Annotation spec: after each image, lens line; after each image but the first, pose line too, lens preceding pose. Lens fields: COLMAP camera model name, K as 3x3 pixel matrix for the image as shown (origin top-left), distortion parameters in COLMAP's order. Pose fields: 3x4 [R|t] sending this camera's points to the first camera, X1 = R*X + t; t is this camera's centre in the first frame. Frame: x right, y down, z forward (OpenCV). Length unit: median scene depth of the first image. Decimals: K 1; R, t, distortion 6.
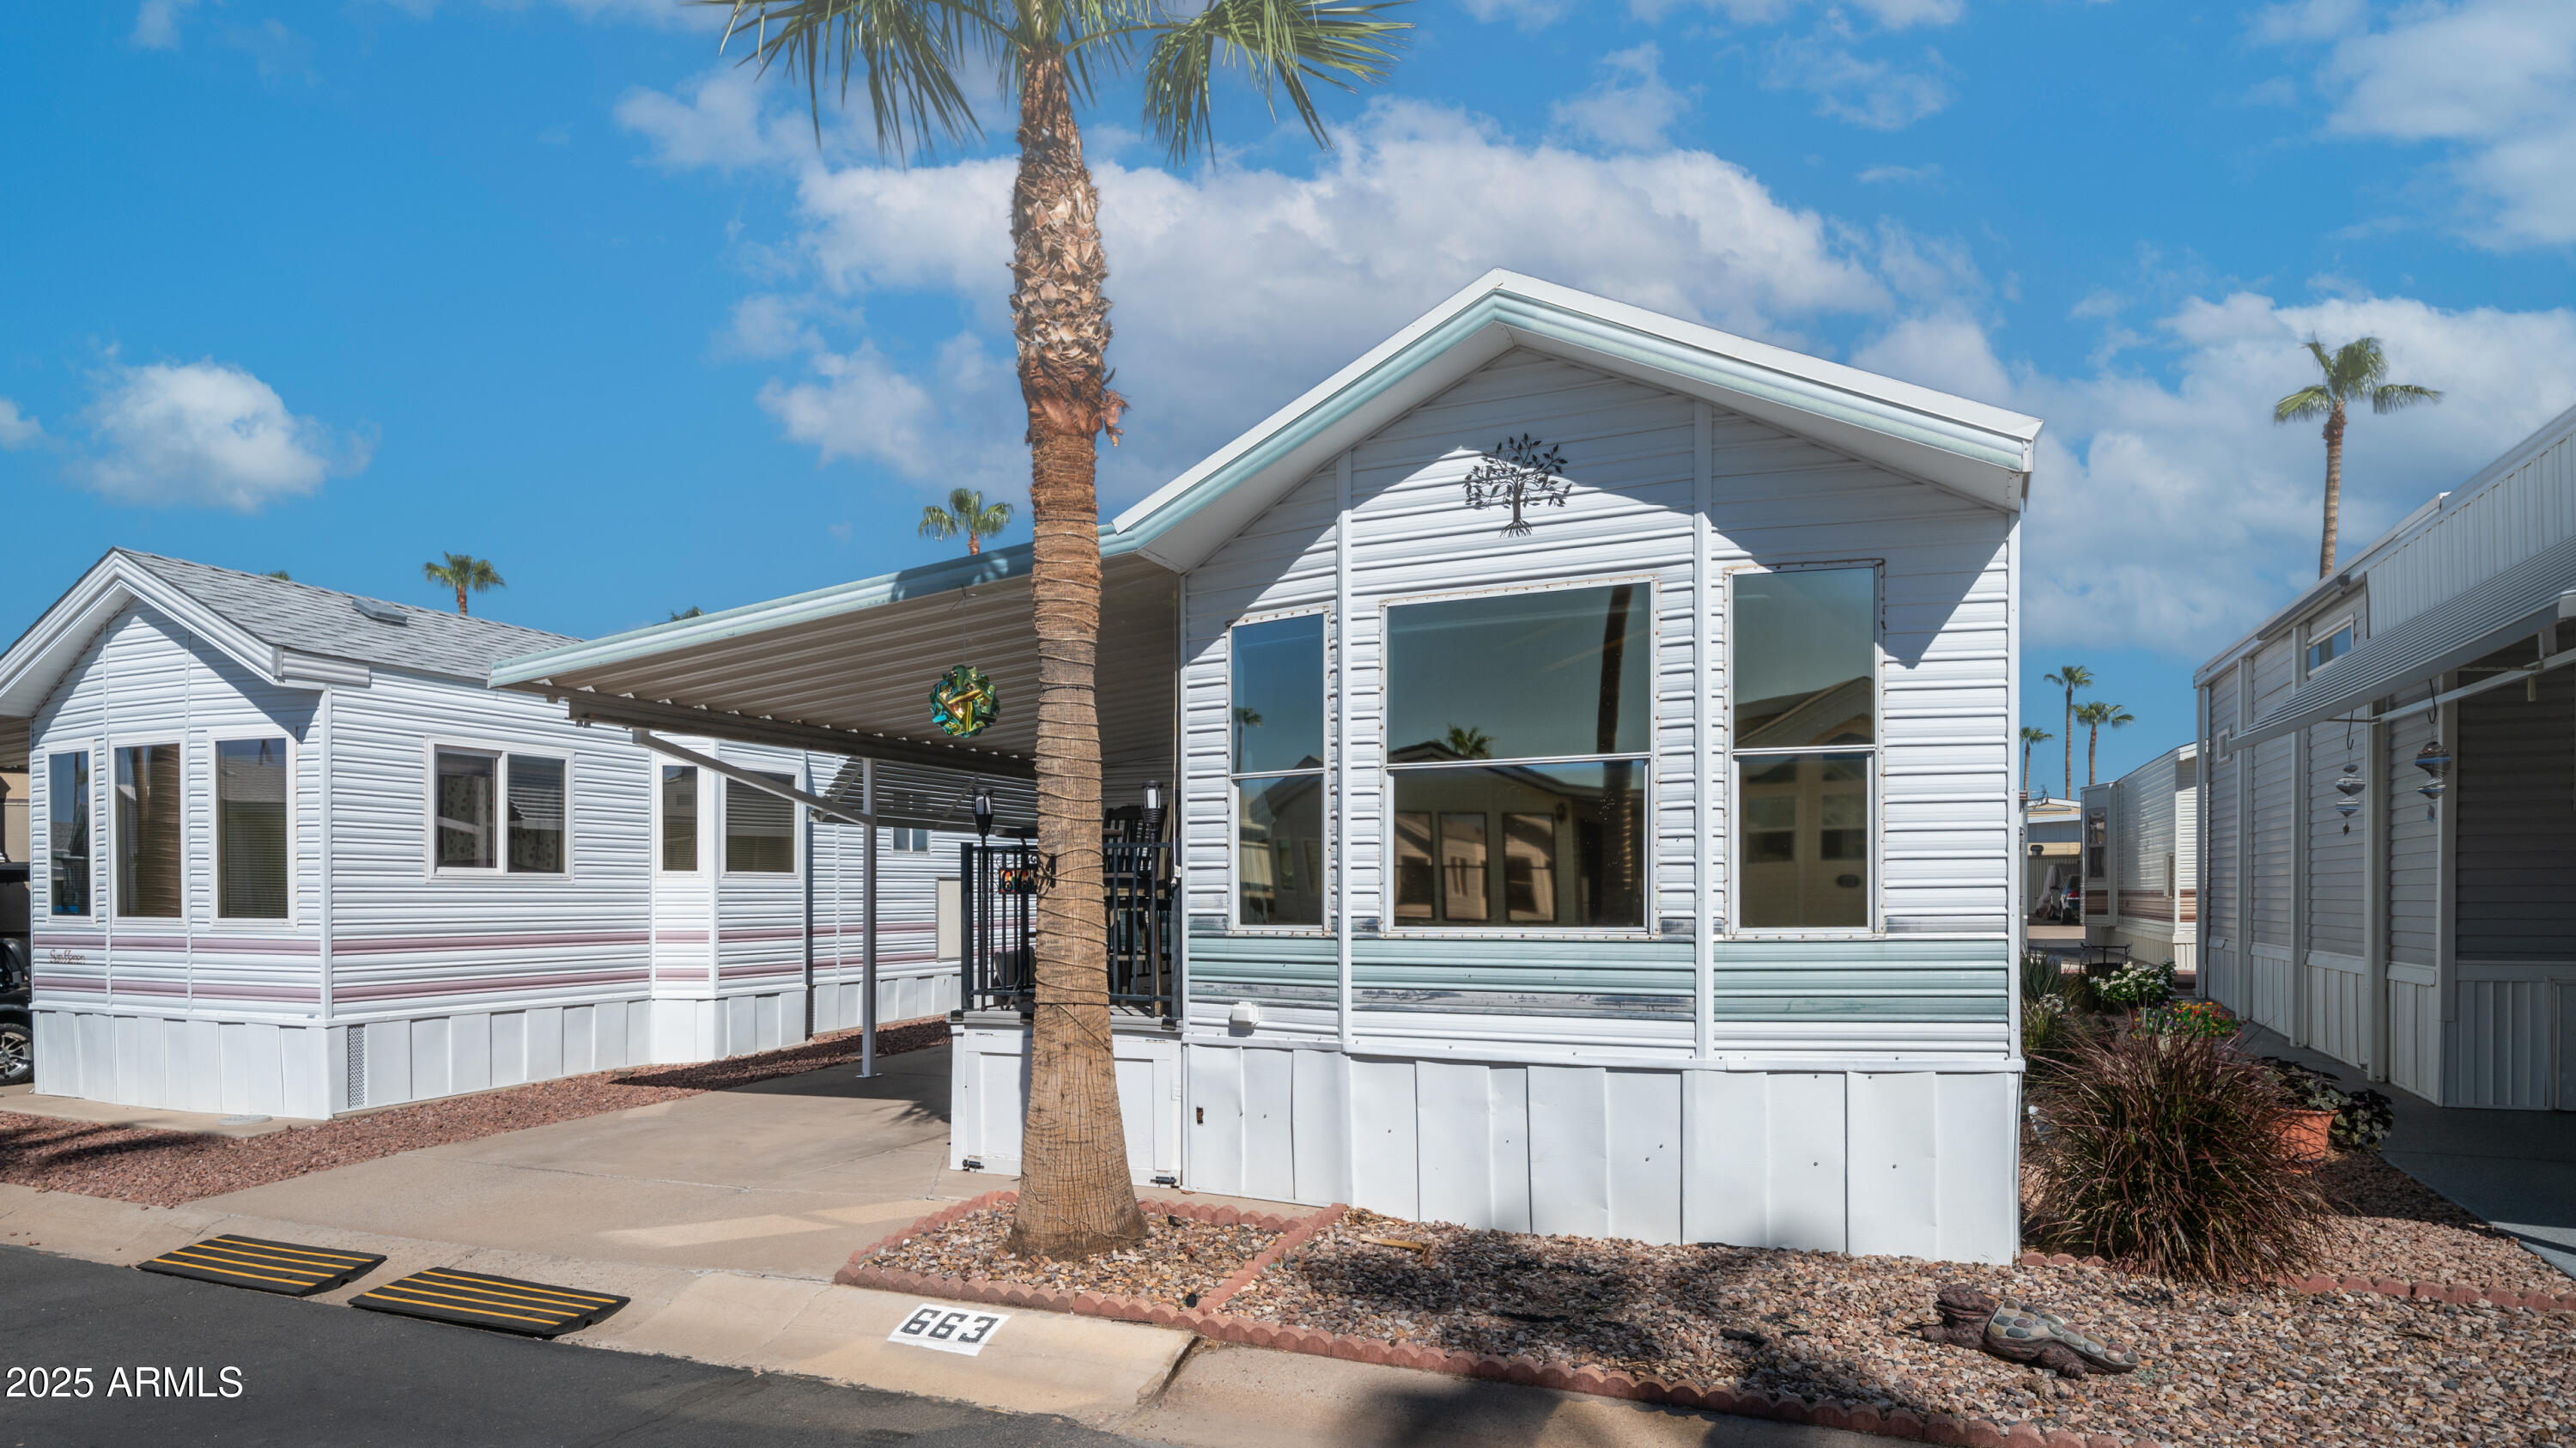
lens RADIAL K [[1346.9, 0, 1287.1], [0, 1346.9, 781.0], [0, 0, 1]] dist [-0.001125, -0.000224]
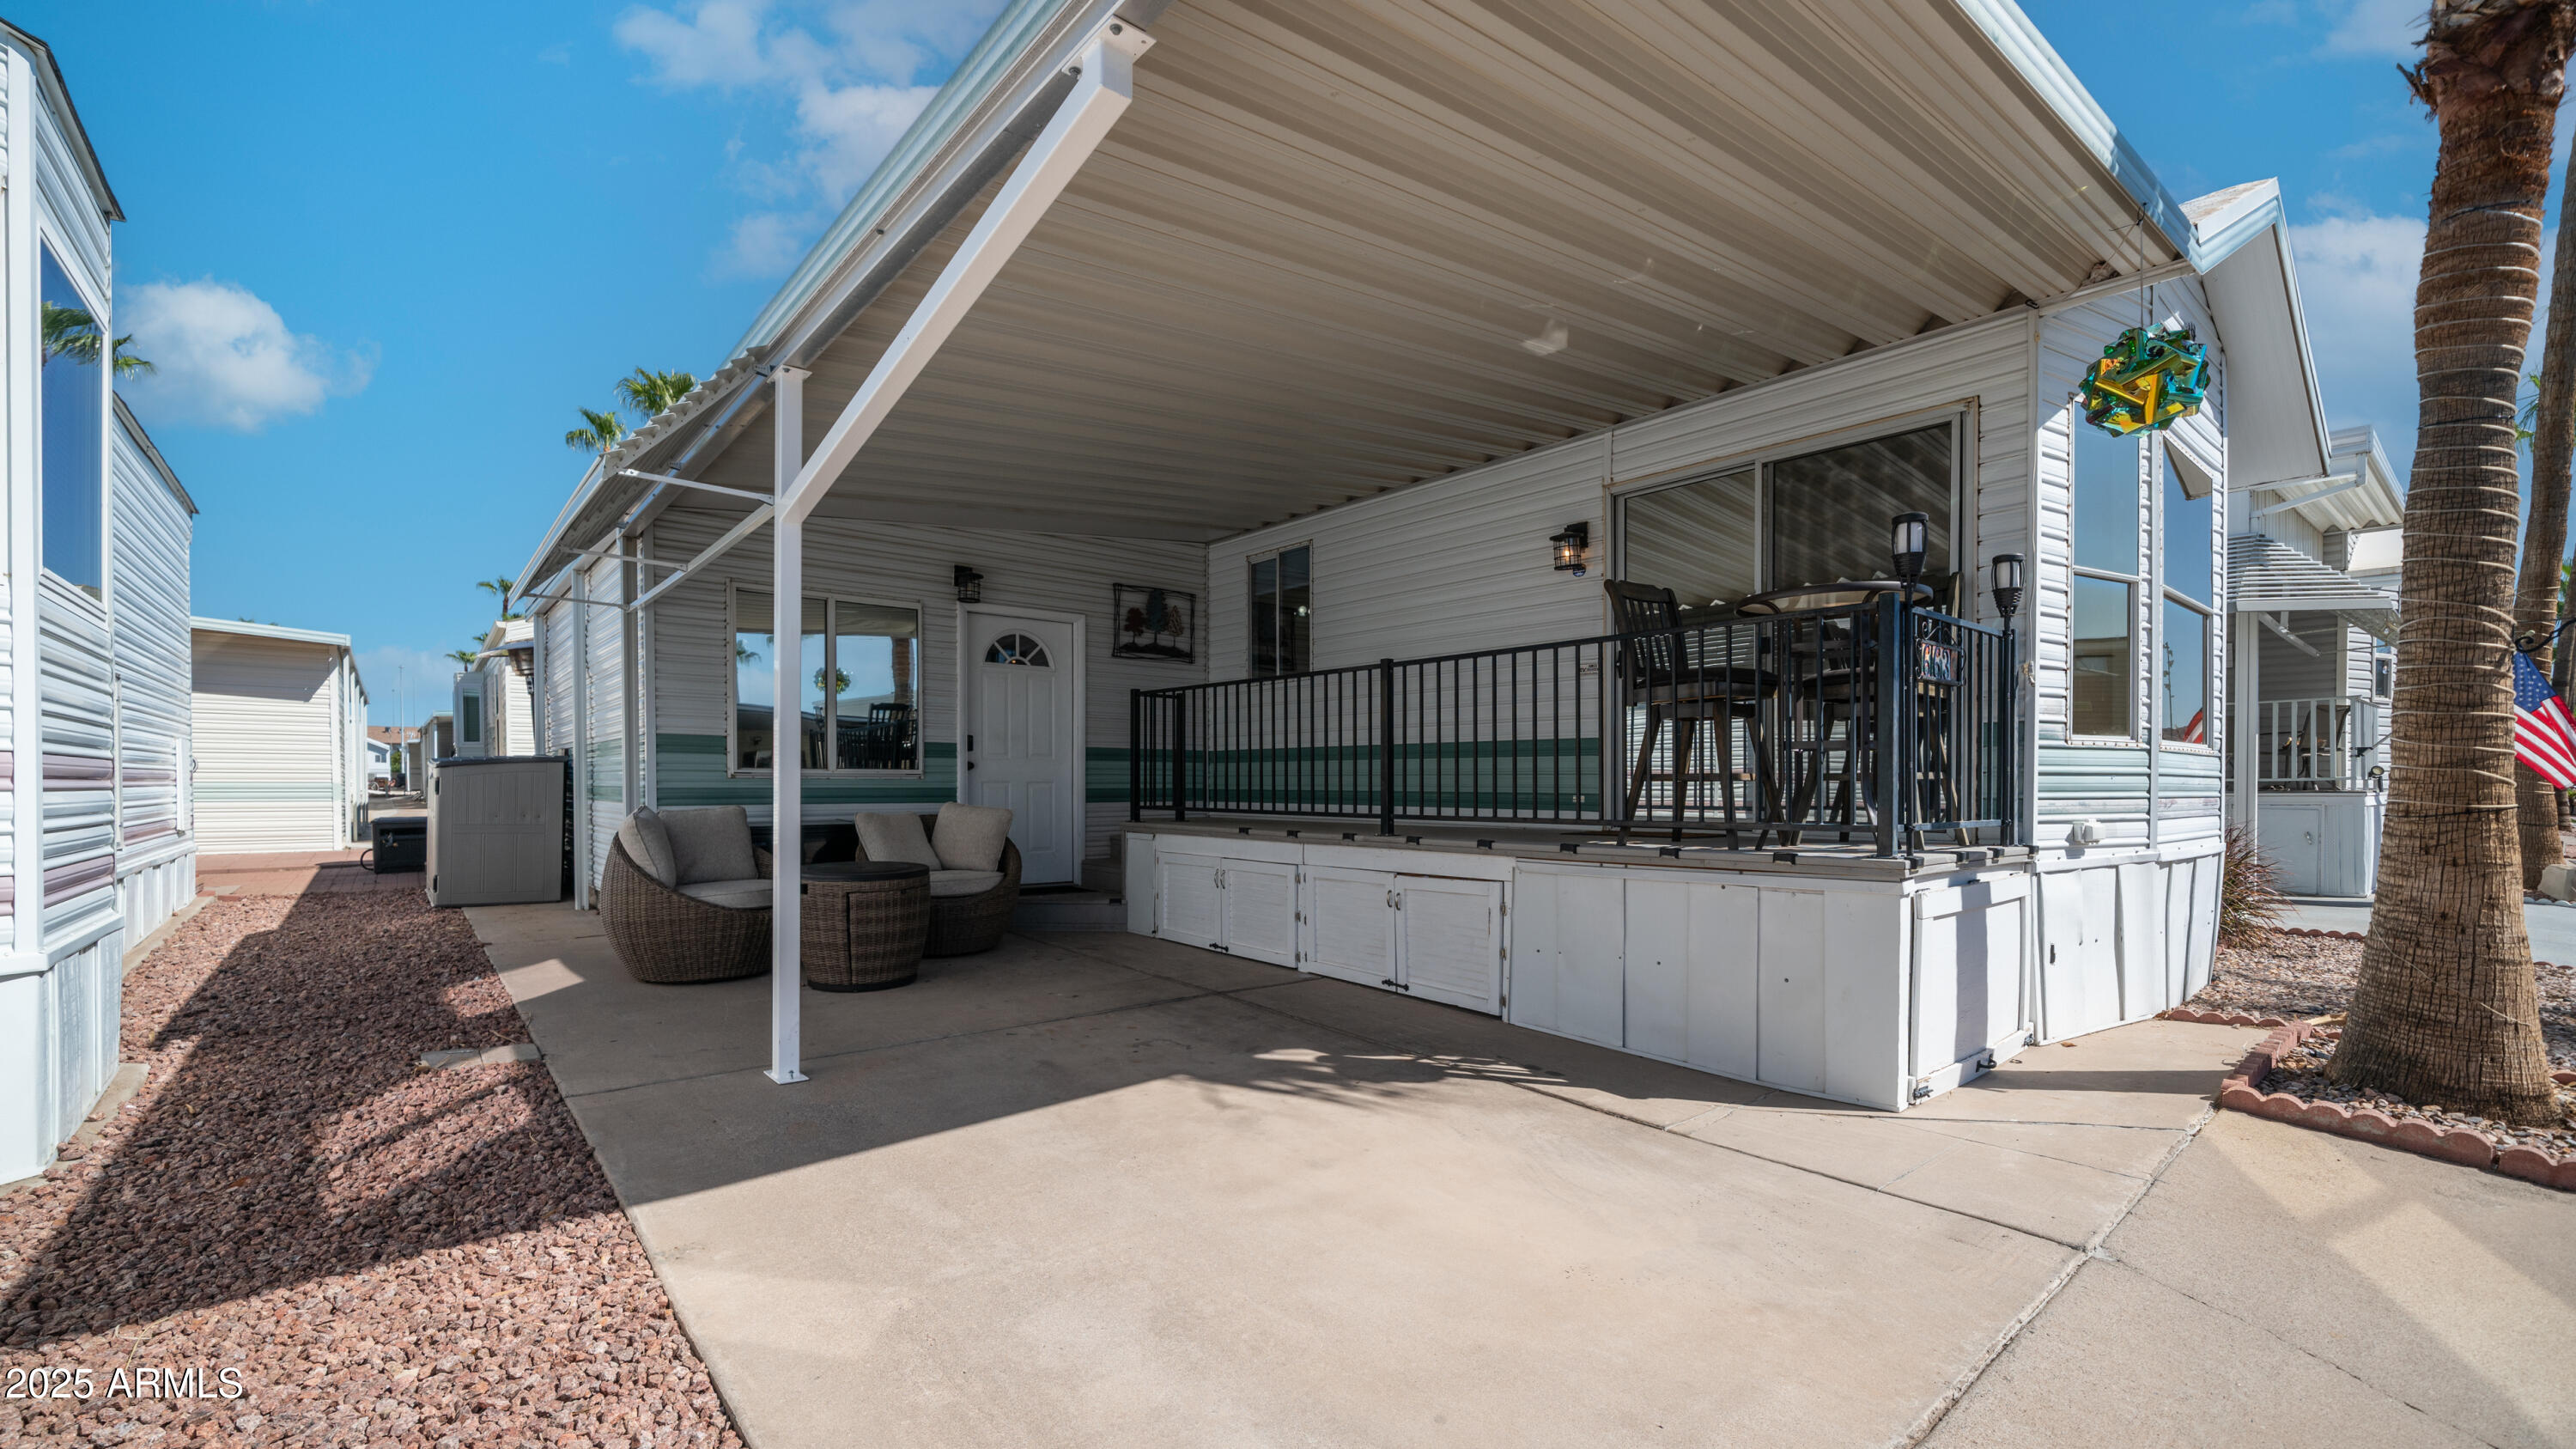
lens RADIAL K [[1059.3, 0, 1262.3], [0, 1059.3, 732.3], [0, 0, 1]] dist [-0.001086, 0.000502]
pose [[0.460904, 0.050151, 0.886032, -0.967261], [-0.078934, 0.996762, -0.015358, 0.168443], [-0.883932, -0.062859, 0.463370, 1.222987]]
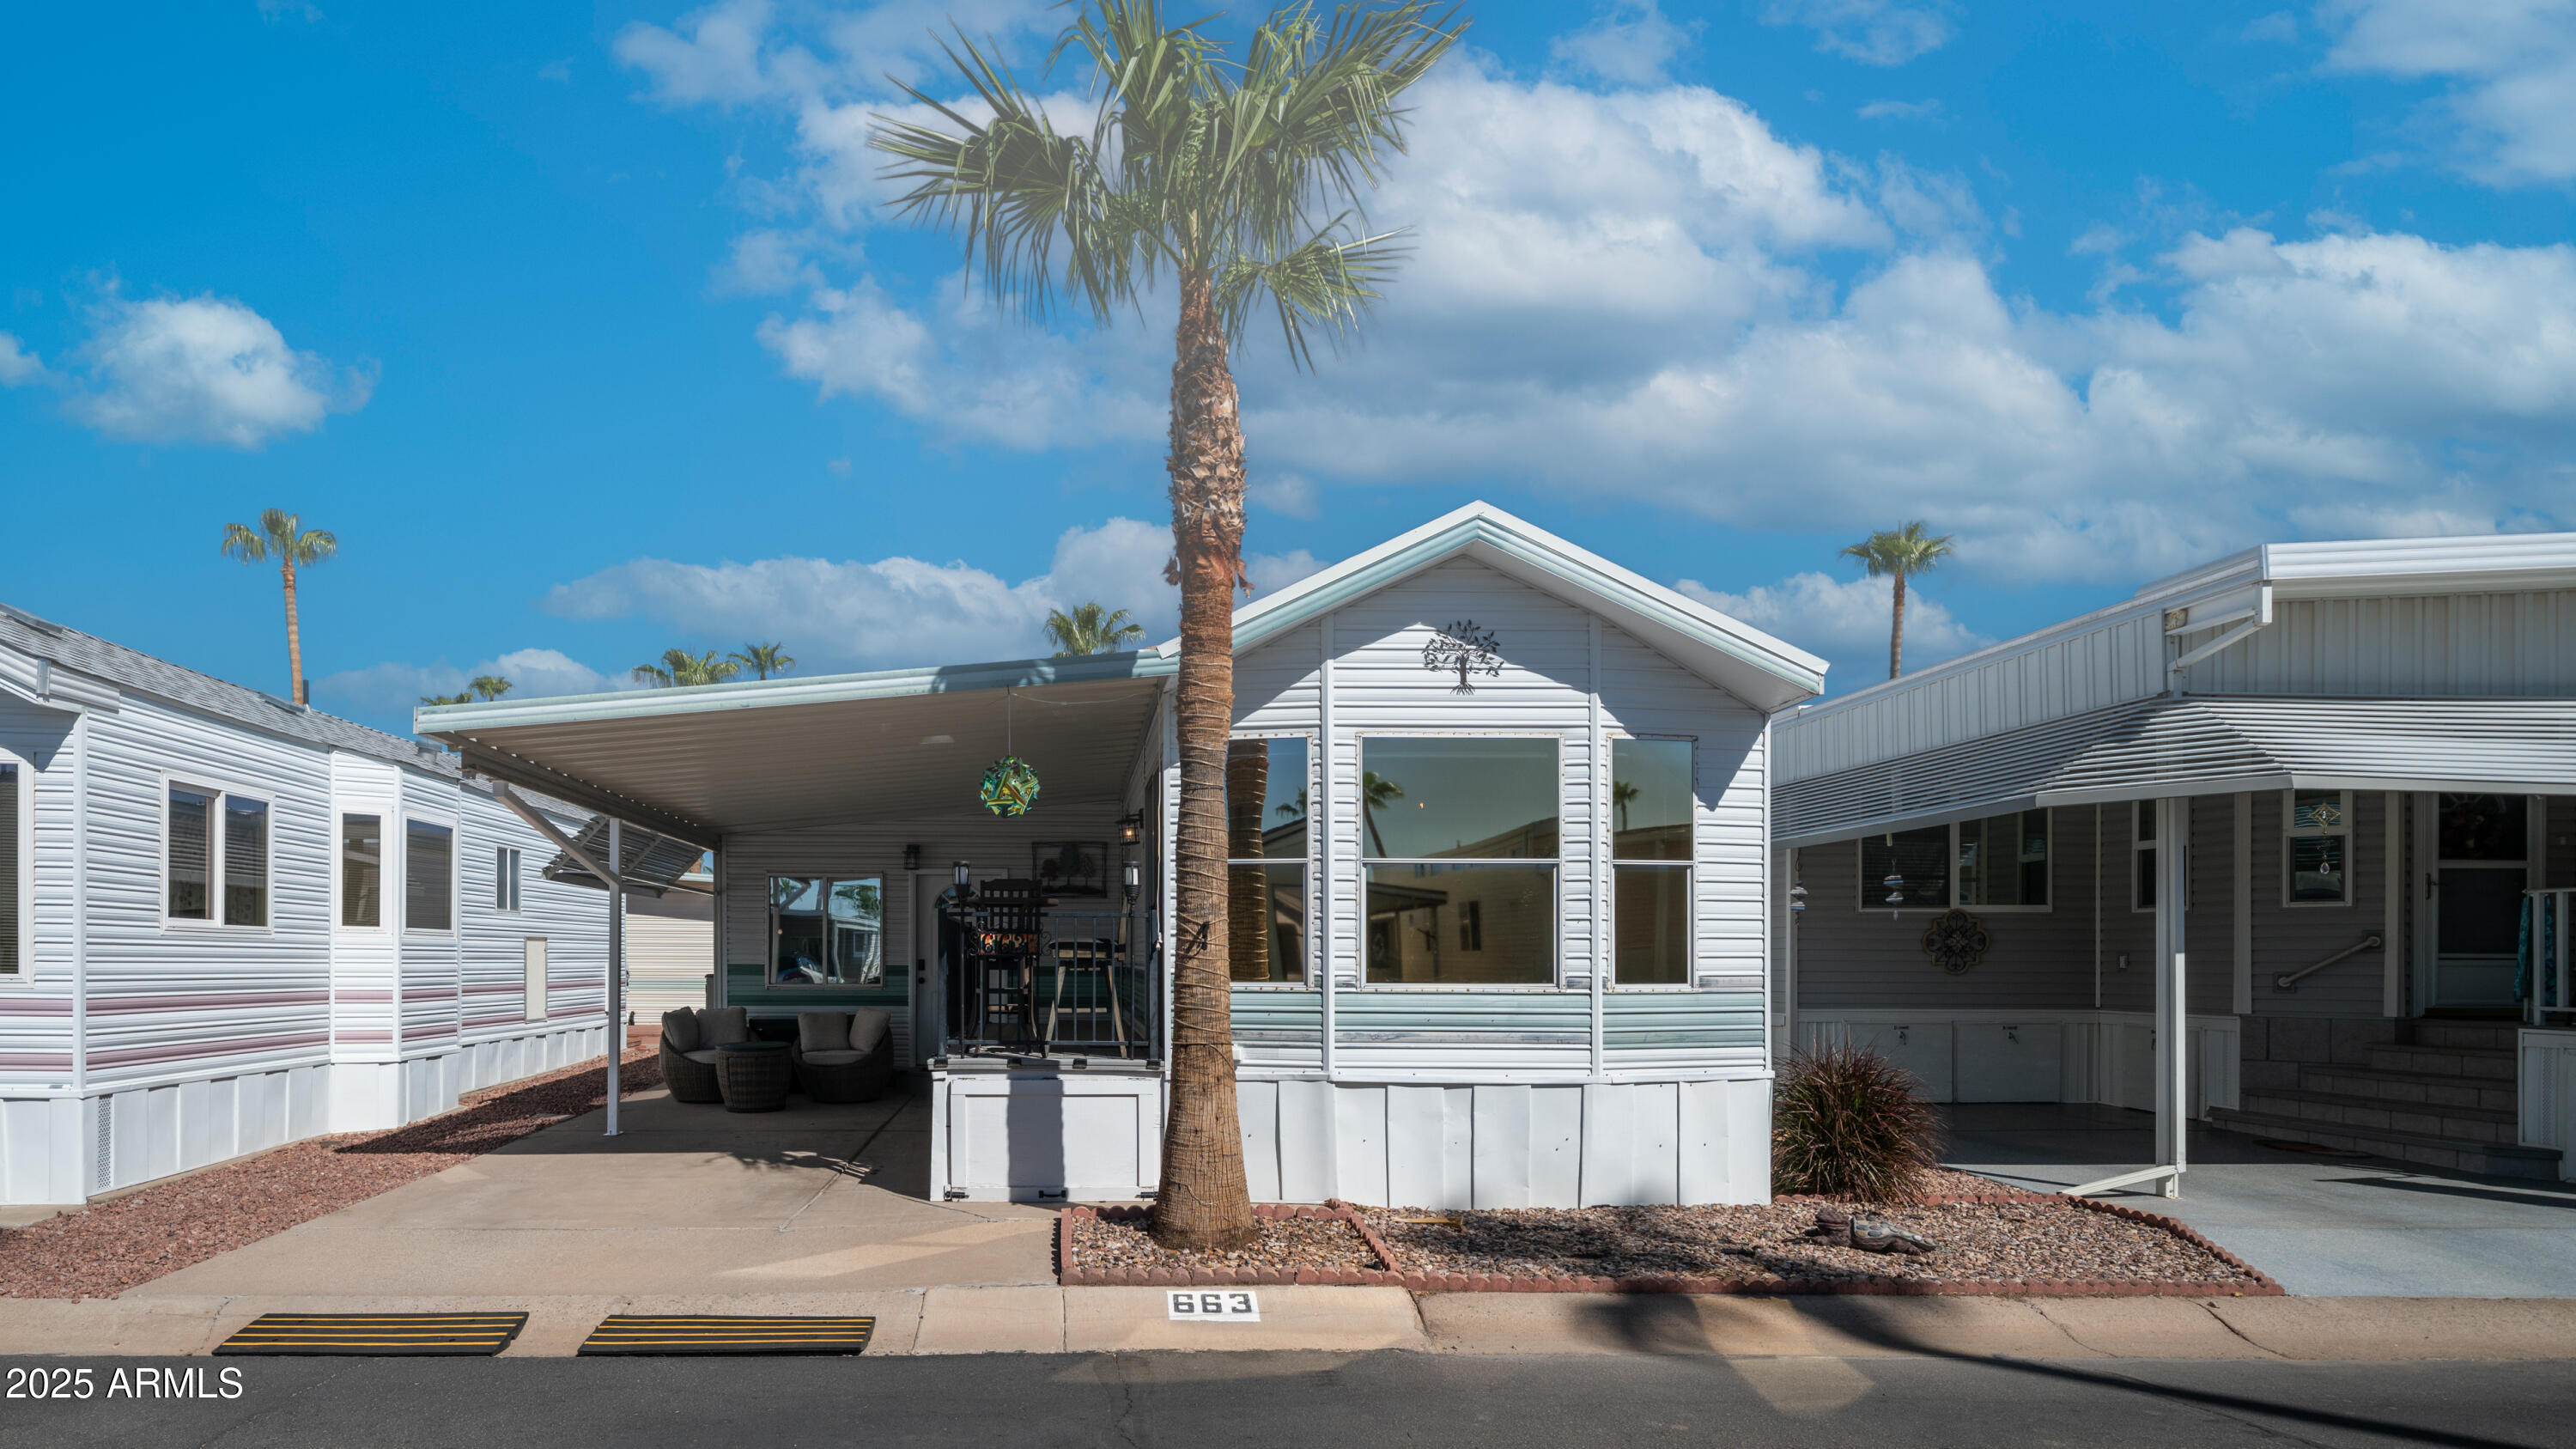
lens RADIAL K [[1286.9, 0, 1049.1], [0, 1286.9, 835.2], [0, 0, 1]] dist [-0.000626, -0.000226]
pose [[0.920024, 0.048097, 0.388900, -0.685907], [-0.042546, 0.998833, -0.022879, 0.006339], [-0.389546, 0.004503, 0.920996, -0.027296]]
